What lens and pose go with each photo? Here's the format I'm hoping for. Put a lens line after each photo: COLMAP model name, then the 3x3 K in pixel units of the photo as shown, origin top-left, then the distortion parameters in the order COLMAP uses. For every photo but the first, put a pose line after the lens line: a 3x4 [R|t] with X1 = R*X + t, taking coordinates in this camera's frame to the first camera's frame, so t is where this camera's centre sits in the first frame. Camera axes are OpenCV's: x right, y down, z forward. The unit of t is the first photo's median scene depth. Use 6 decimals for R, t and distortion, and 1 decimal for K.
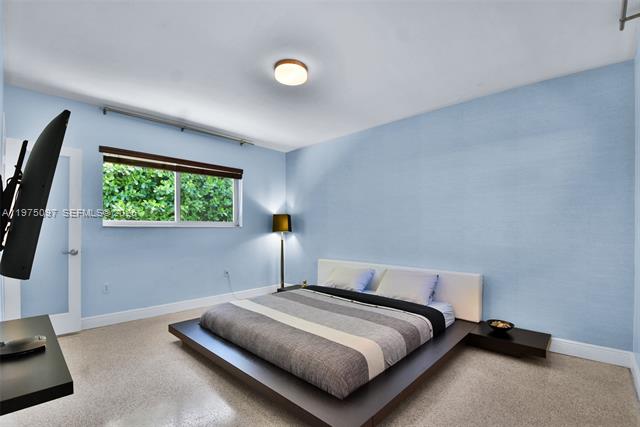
lens RADIAL K [[286.5, 0, 319.1], [0, 286.5, 224.9], [0, 0, 1]] dist [0.001308, -0.016287]
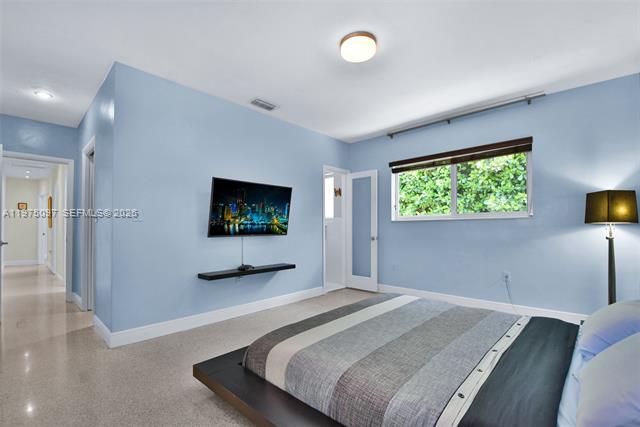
lens RADIAL K [[286.5, 0, 319.1], [0, 286.5, 224.9], [0, 0, 1]] dist [0.001308, -0.016287]
pose [[0.012063, -0.017200, -0.999779, 0.441441], [0.020392, 0.999648, -0.016952, 0.028227], [0.999719, -0.020183, 0.012409, 0.467095]]
